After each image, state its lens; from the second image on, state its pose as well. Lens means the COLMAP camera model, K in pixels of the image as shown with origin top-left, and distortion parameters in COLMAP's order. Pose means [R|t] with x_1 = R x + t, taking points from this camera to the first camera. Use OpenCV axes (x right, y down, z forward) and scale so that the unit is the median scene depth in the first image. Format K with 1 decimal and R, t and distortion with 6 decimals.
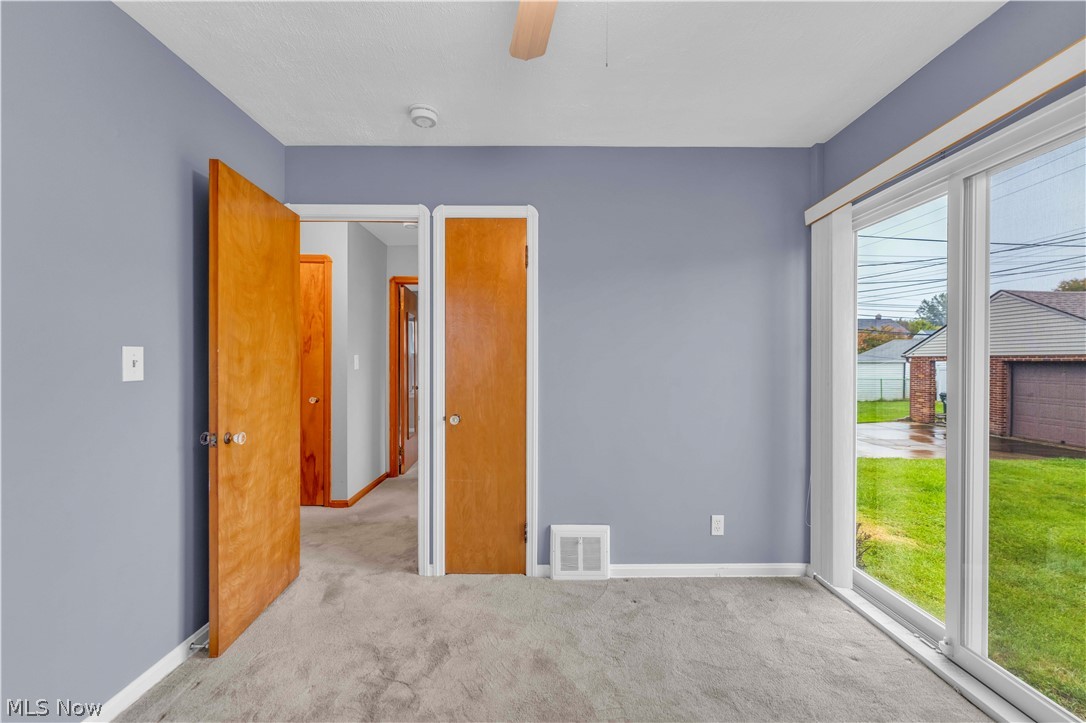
lens RADIAL K [[453.0, 0, 539.2], [0, 453.0, 362.6], [0, 0, 1]] dist [0.000229, 0.000482]
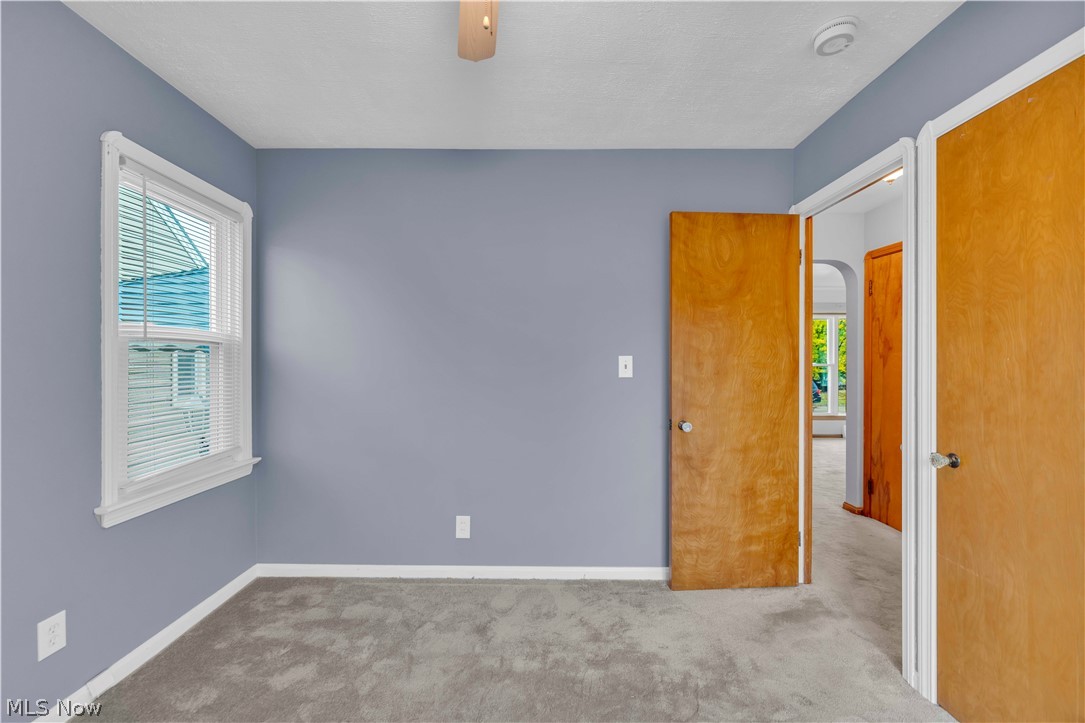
lens RADIAL K [[442.1, 0, 538.3], [0, 442.1, 365.0], [0, 0, 1]] dist [-0.001125, -0.000408]
pose [[-0.016060, 0.000532, -0.999871, 0.519483], [-0.004906, 0.999988, 0.000611, -0.001895], [0.999859, 0.004916, -0.016057, 0.568074]]
